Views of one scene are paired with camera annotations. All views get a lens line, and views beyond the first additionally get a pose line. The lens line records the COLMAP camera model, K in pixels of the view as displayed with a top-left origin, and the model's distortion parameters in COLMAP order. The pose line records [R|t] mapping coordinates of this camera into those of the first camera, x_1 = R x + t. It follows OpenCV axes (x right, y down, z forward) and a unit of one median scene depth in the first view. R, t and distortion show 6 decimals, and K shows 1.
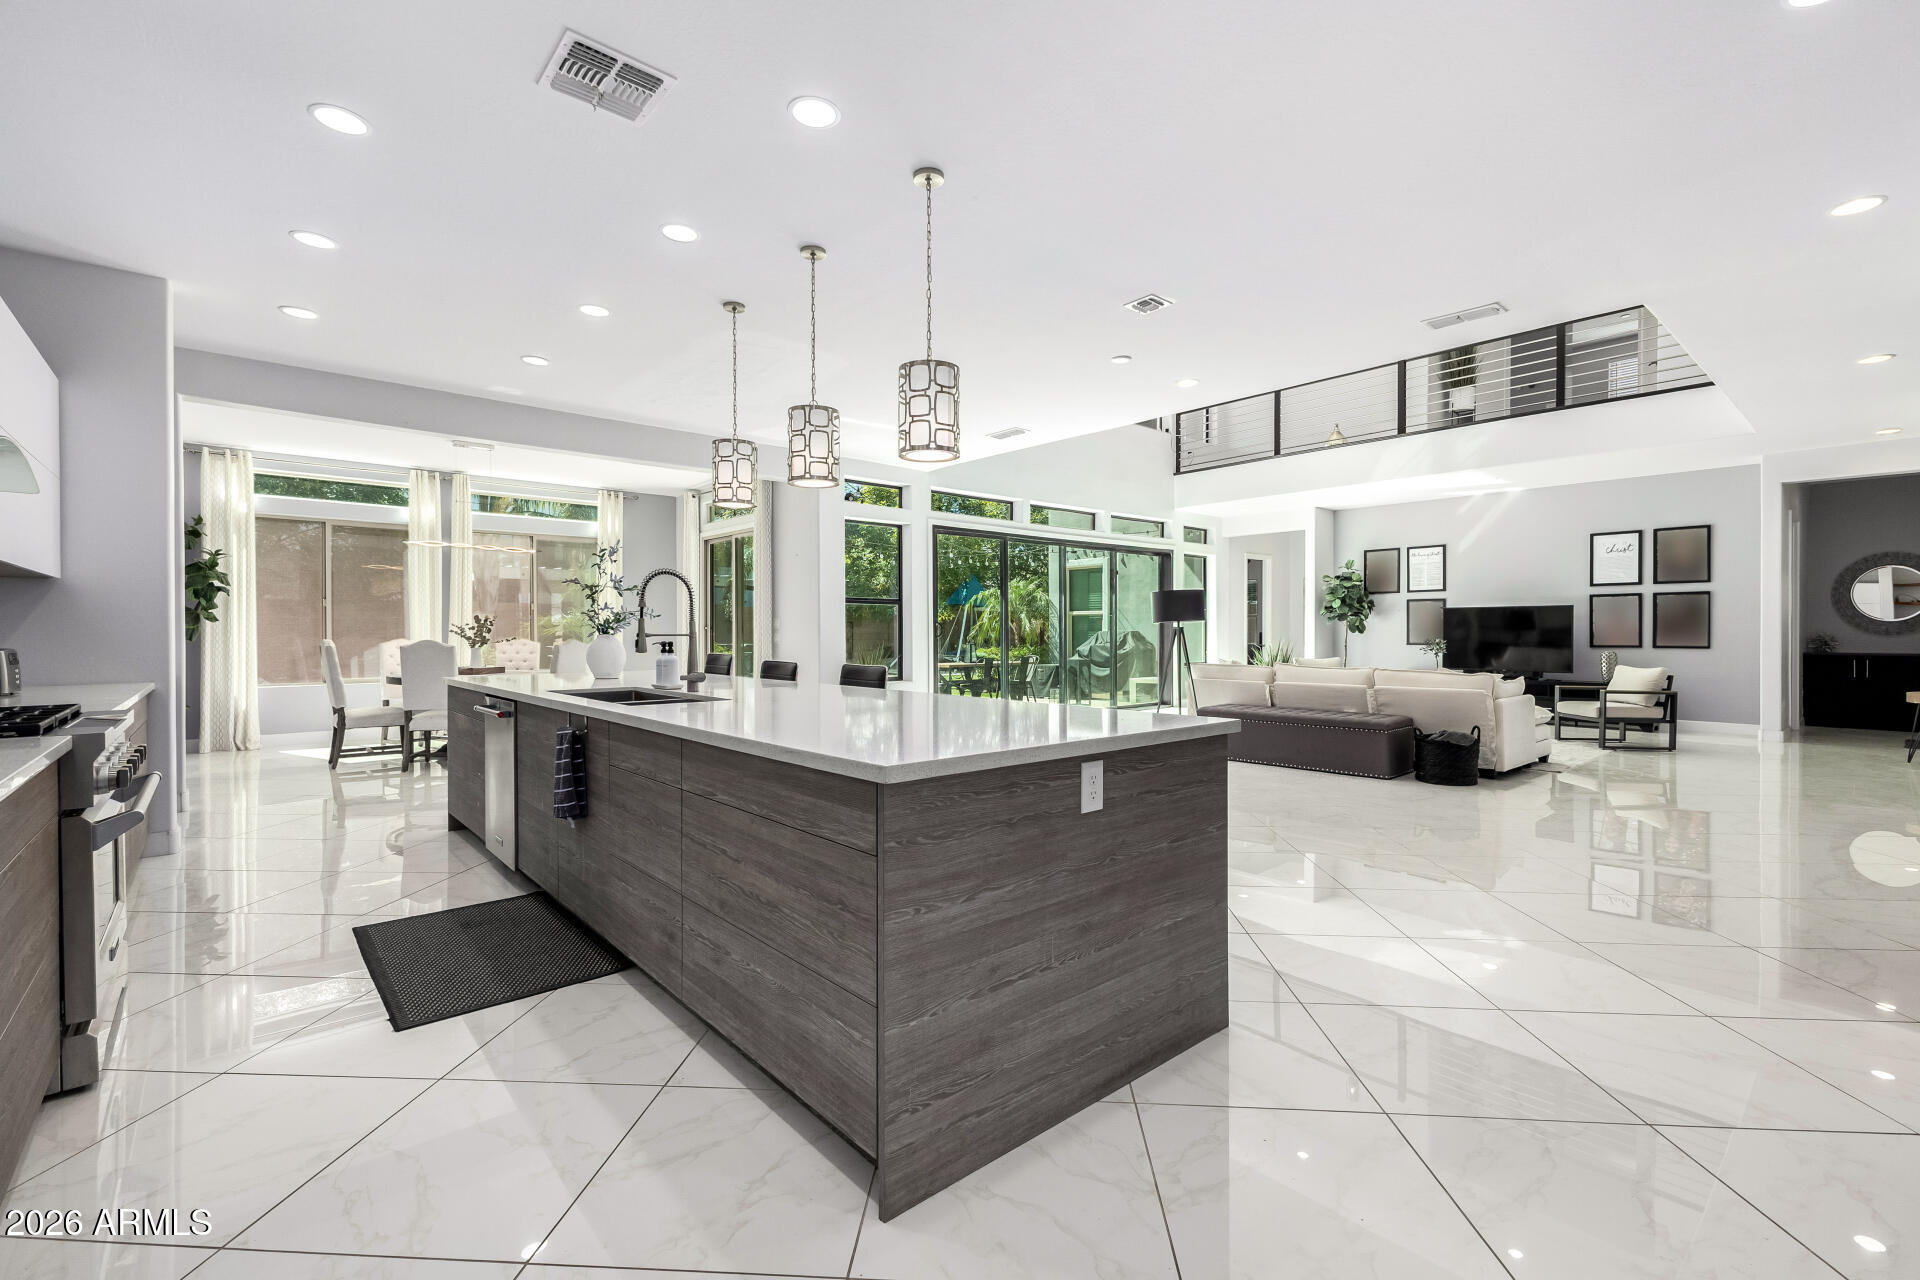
lens RADIAL K [[838.9, 0, 966.6], [0, 838.9, 626.7], [0, 0, 1]] dist [0.020980, -0.006512]
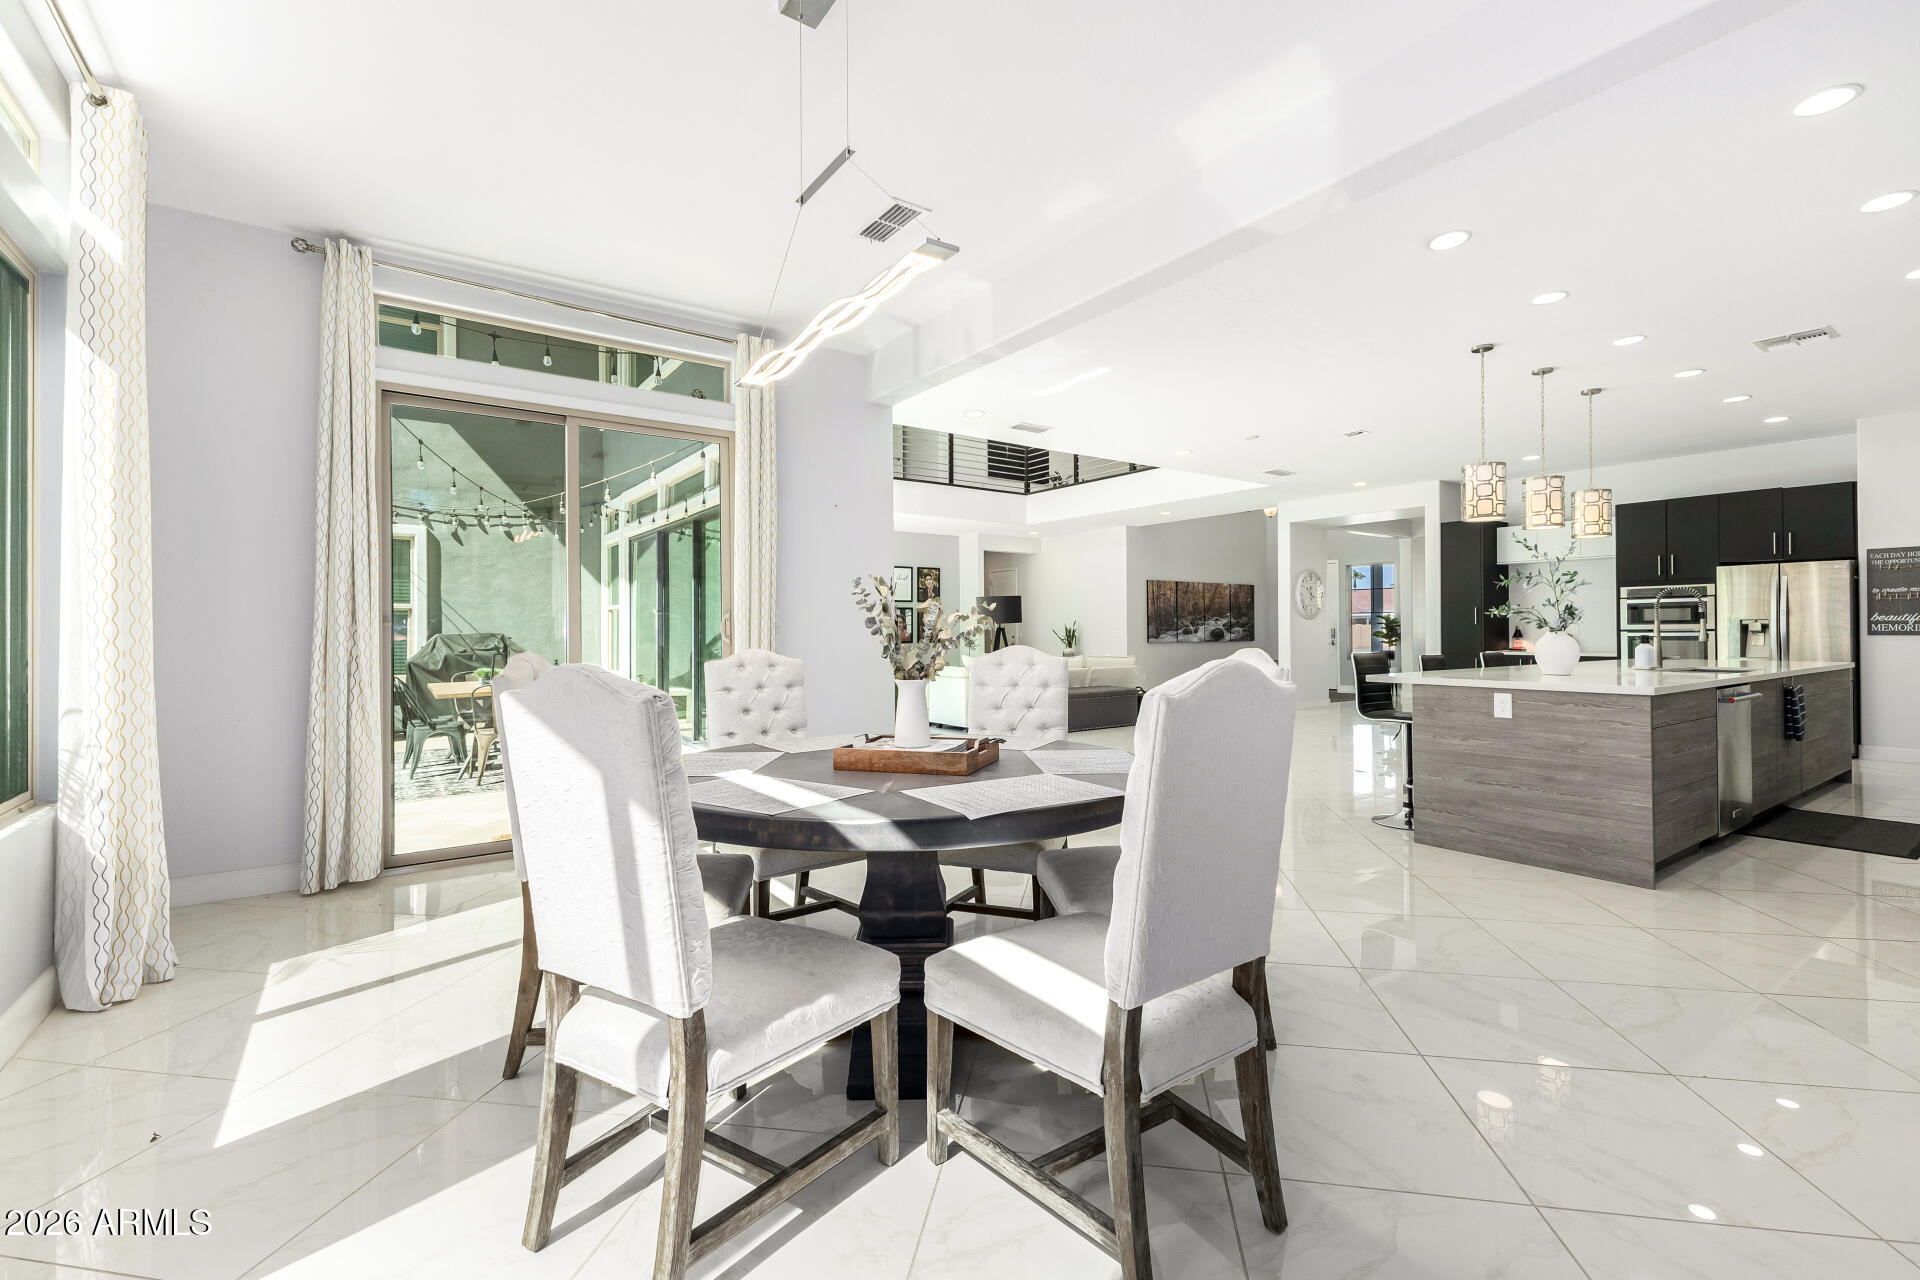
lens RADIAL K [[838.9, 0, 966.6], [0, 838.9, 626.7], [0, 0, 1]] dist [0.020980, -0.006512]
pose [[0.102520, 0.006739, 0.994708, -0.697091], [0.003207, 0.999970, -0.007106, 0.006020], [-0.994726, 0.003919, 0.102495, 0.724542]]
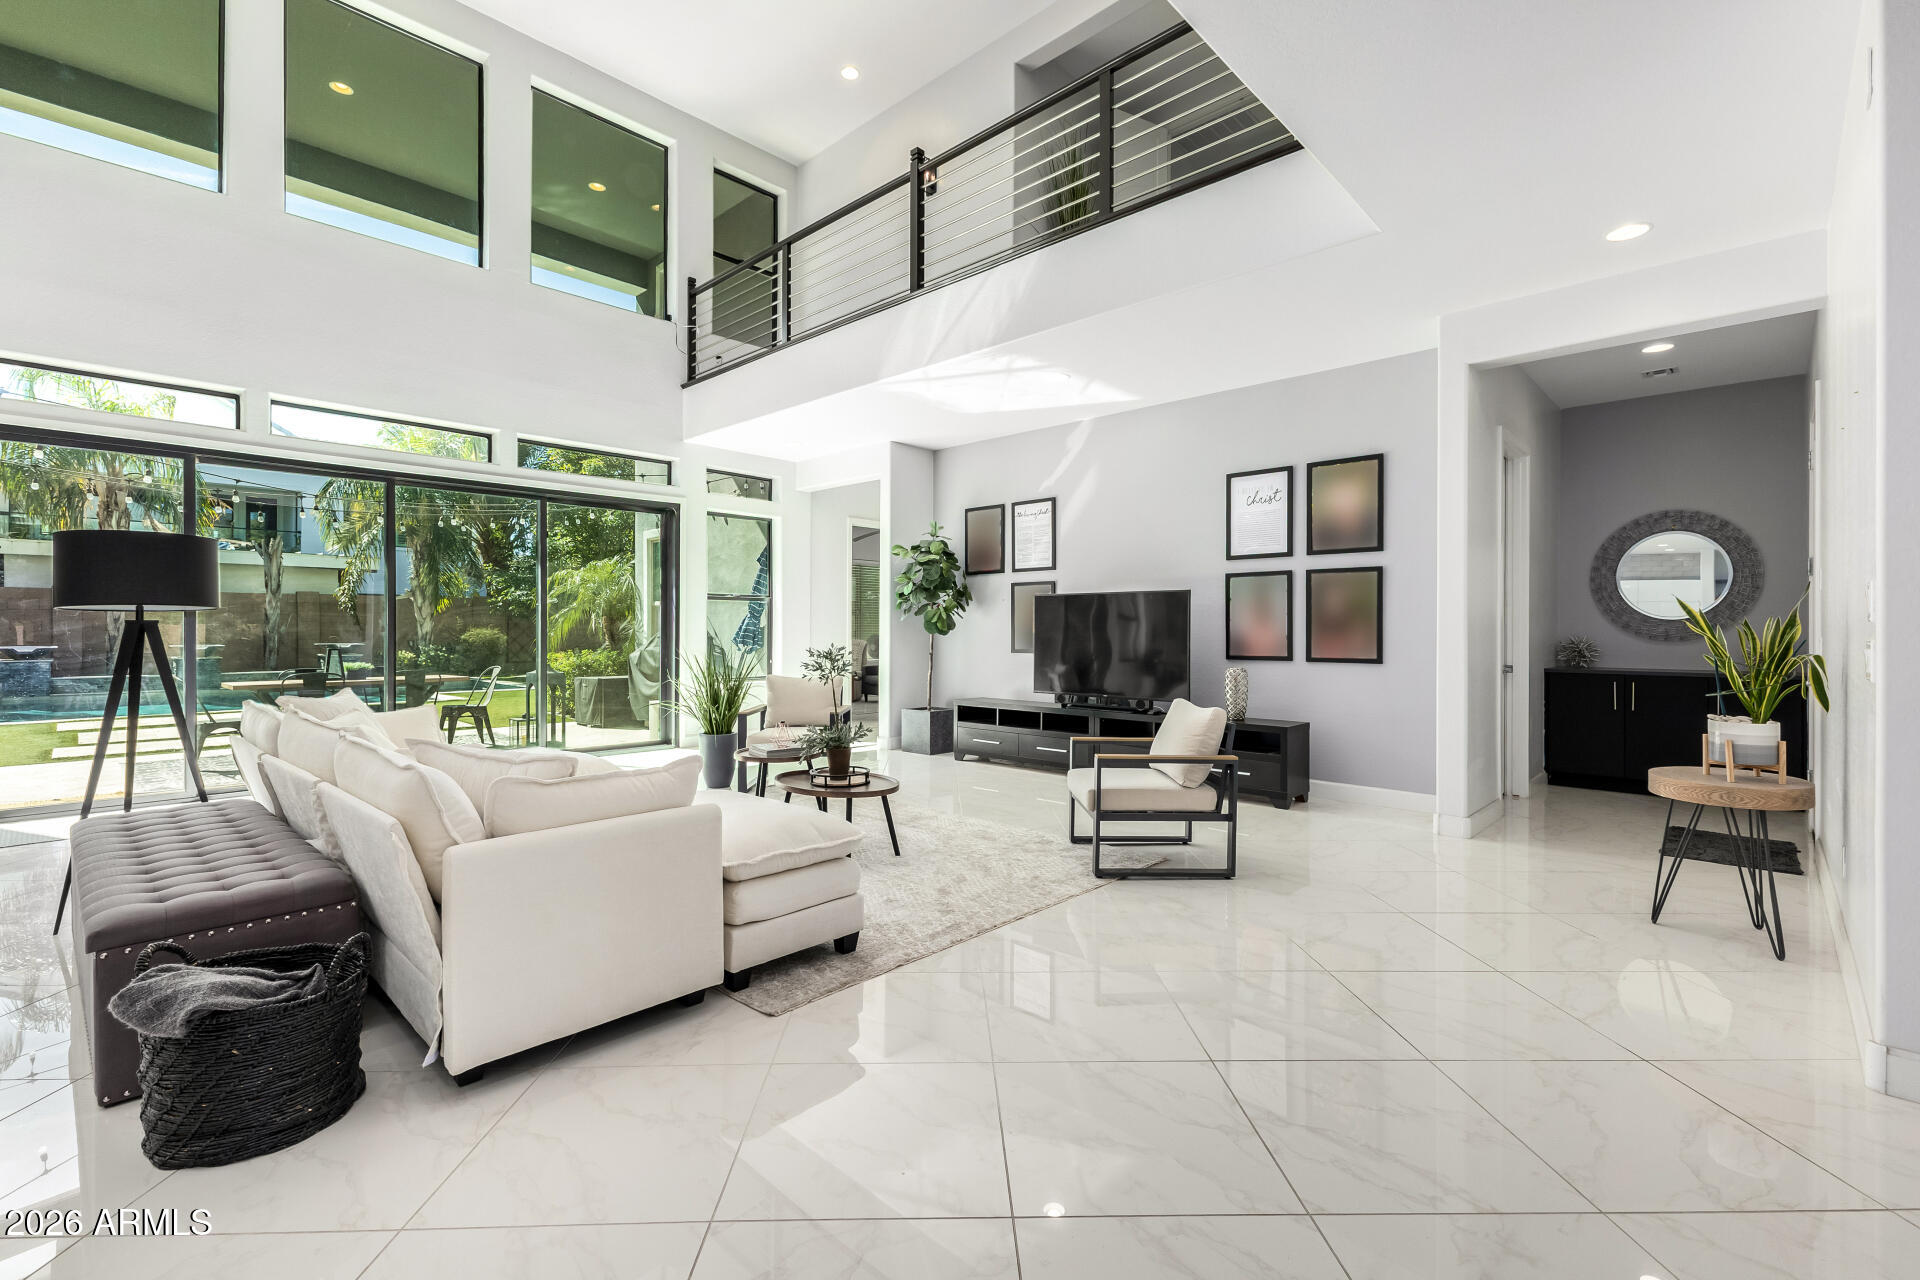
lens RADIAL K [[838.9, 0, 966.6], [0, 838.9, 626.7], [0, 0, 1]] dist [0.020980, -0.006512]
pose [[0.995653, 0.004975, 0.093006, 0.496406], [-0.005184, 0.999985, 0.001997, 0.000349], [-0.092995, -0.002471, 0.995663, 0.413743]]
